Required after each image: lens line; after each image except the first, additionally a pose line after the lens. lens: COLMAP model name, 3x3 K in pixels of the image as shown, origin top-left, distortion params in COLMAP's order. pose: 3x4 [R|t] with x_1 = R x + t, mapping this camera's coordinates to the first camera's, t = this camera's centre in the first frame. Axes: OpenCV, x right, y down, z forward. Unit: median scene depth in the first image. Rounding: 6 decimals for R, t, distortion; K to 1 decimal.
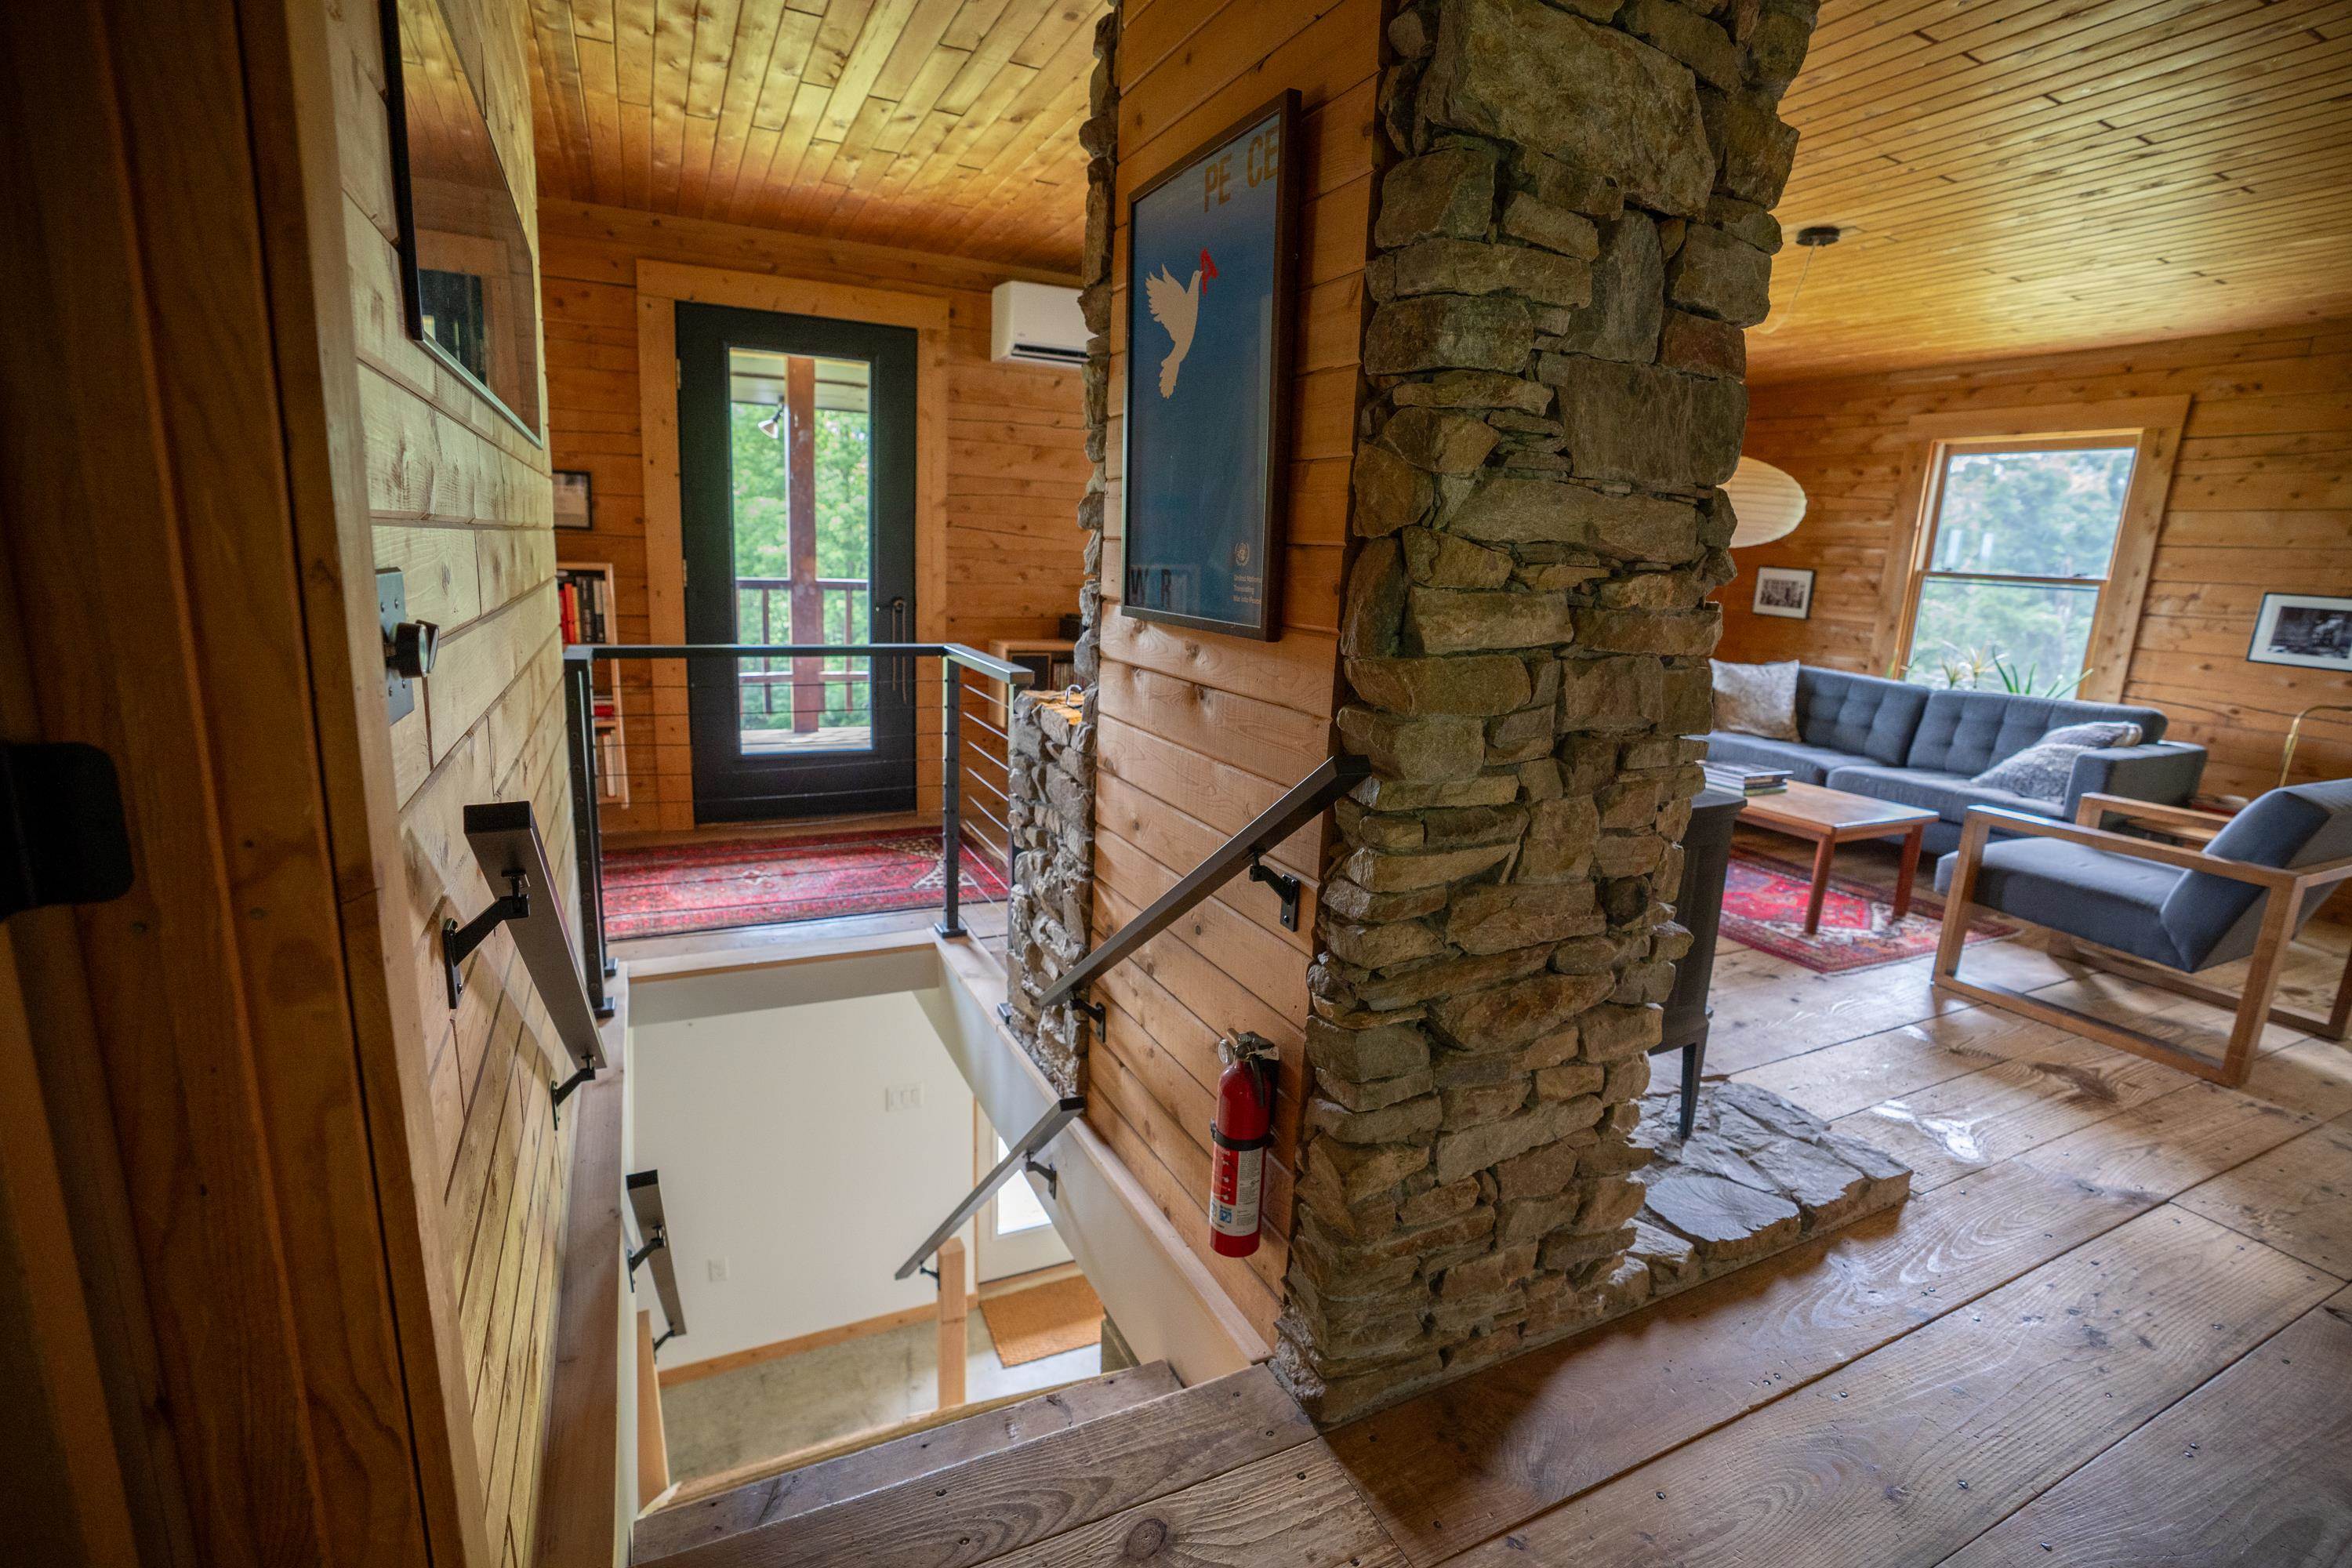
lens RADIAL K [[1092.7, 0, 1174.6], [0, 1092.7, 791.7], [0, 0, 1]] dist [-0.059832, 0.021049]
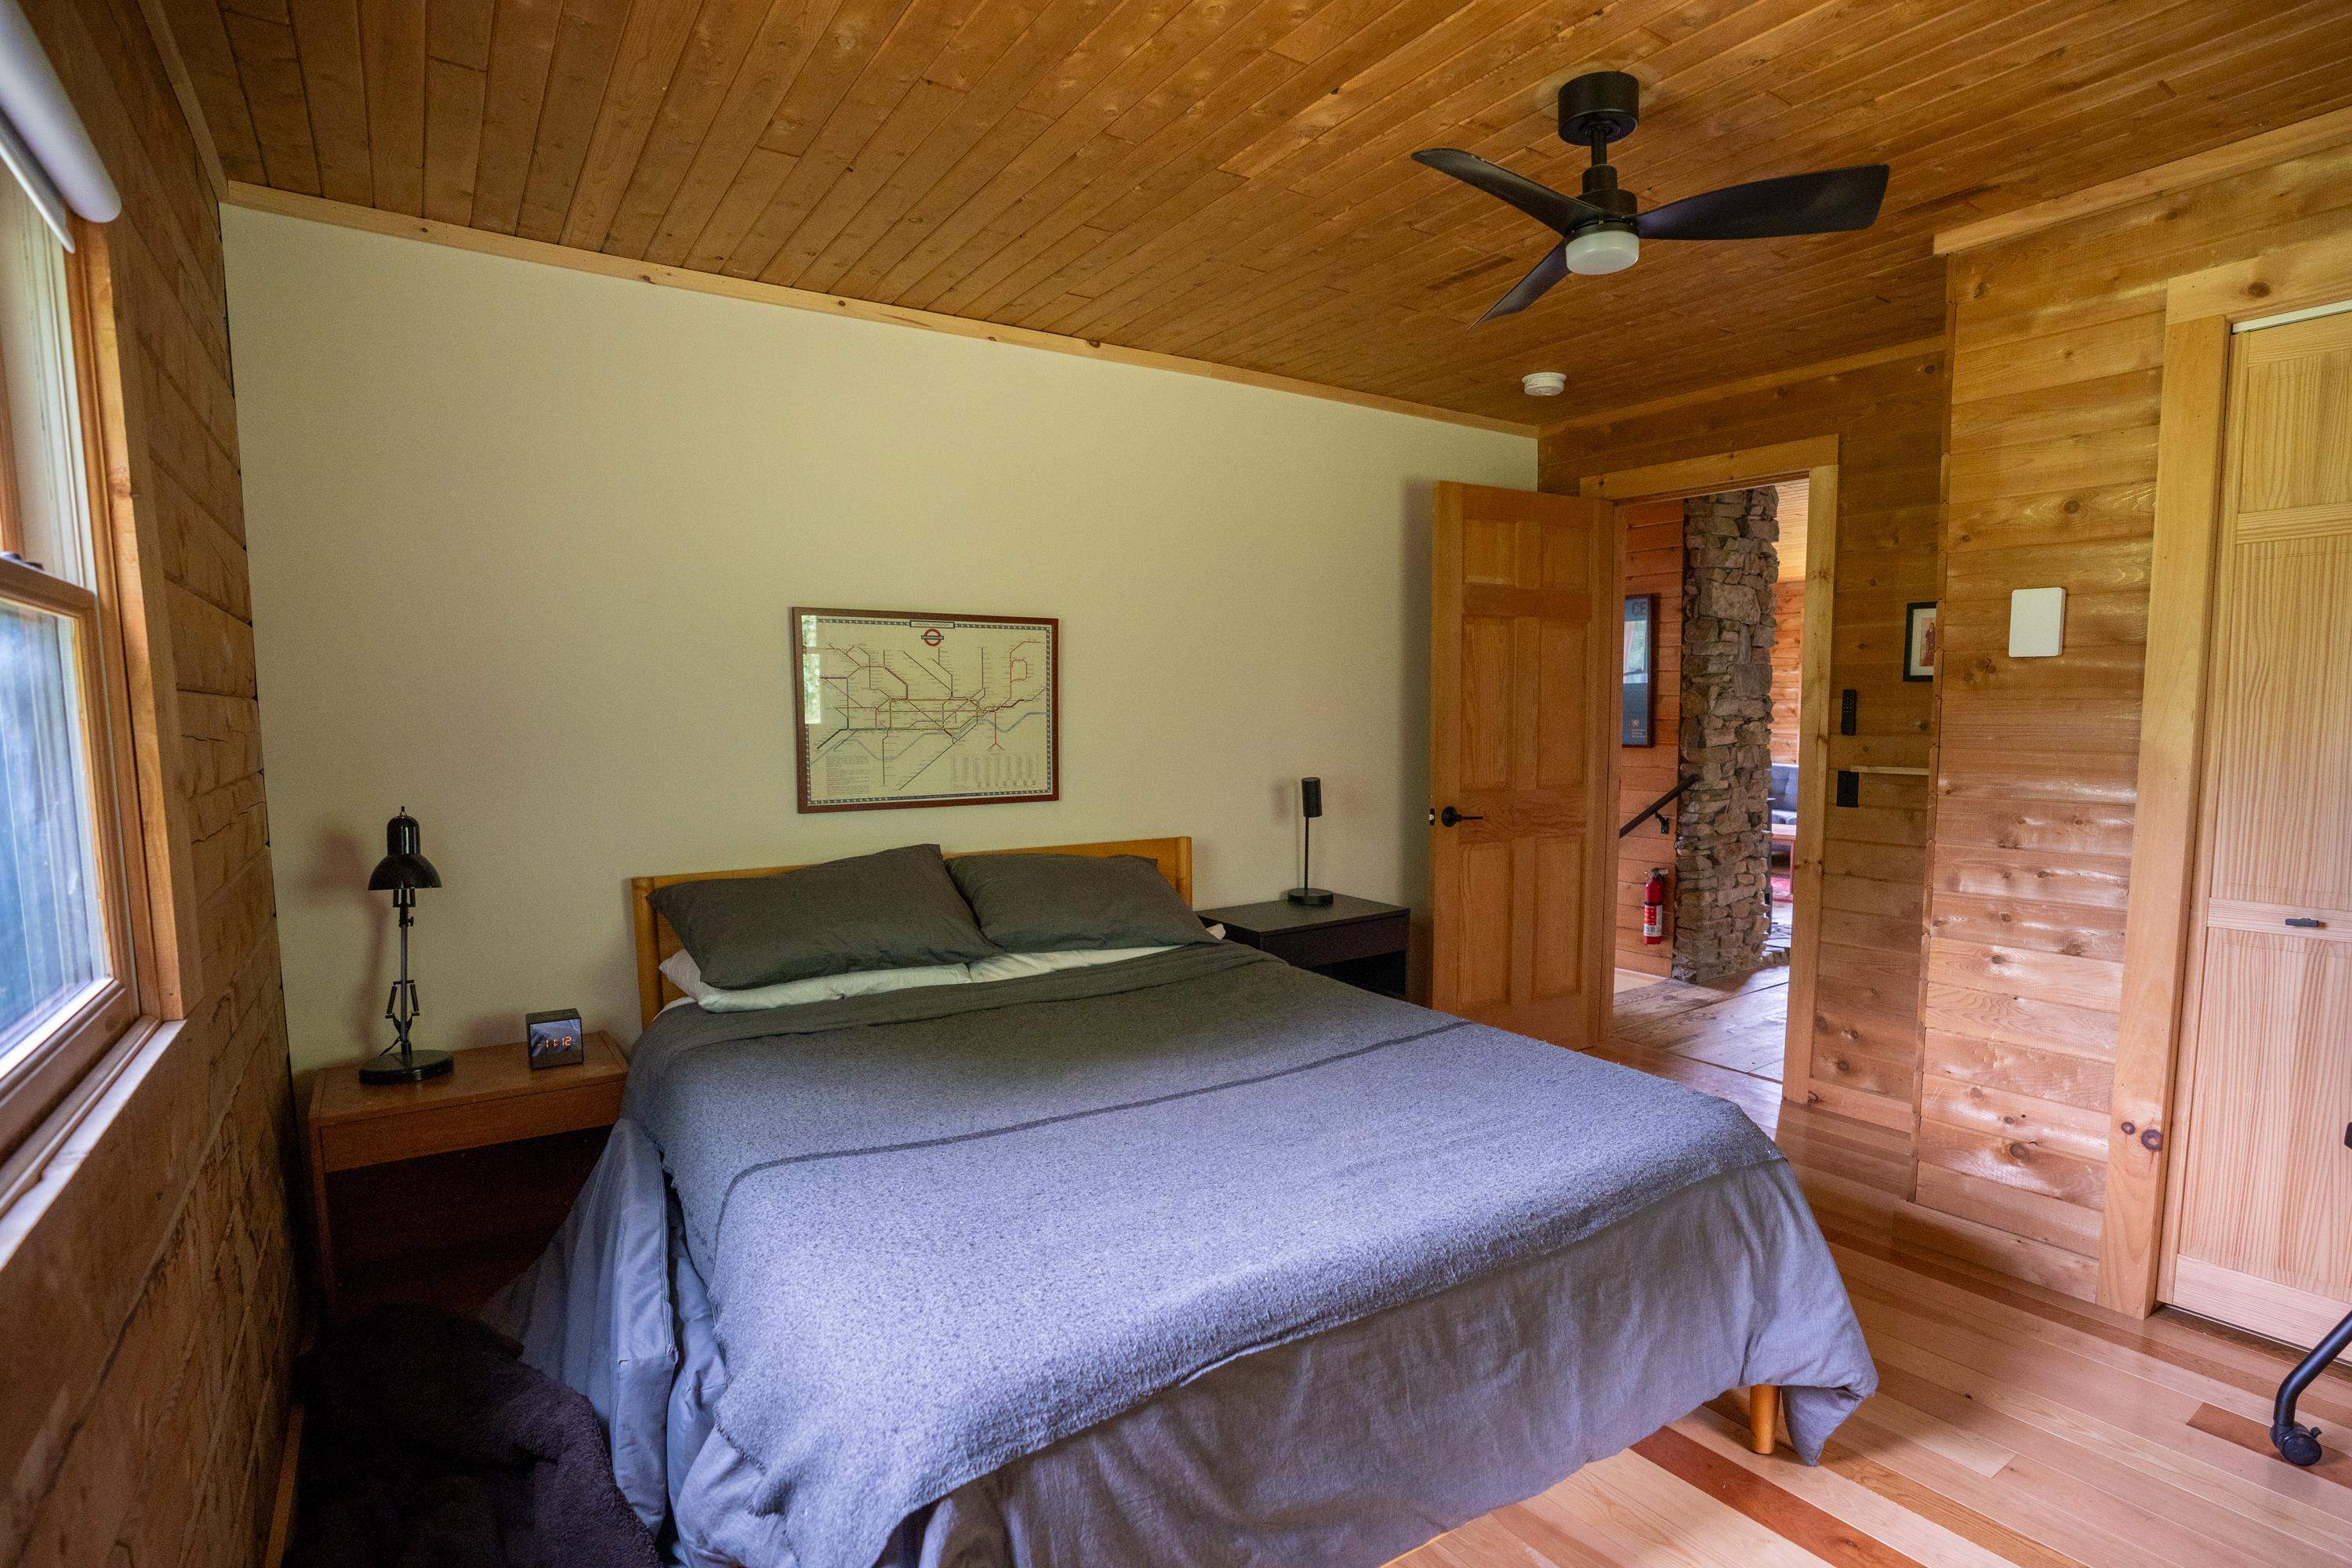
lens RADIAL K [[1164.7, 0, 1266.6], [0, 1164.7, 822.0], [0, 0, 1]] dist [-0.024027, -0.000129]
pose [[0.982530, -0.071112, 0.171981, -1.799410], [0.090365, 0.990161, -0.106842, 0.382907], [-0.162691, 0.120516, 0.979289, -2.407542]]
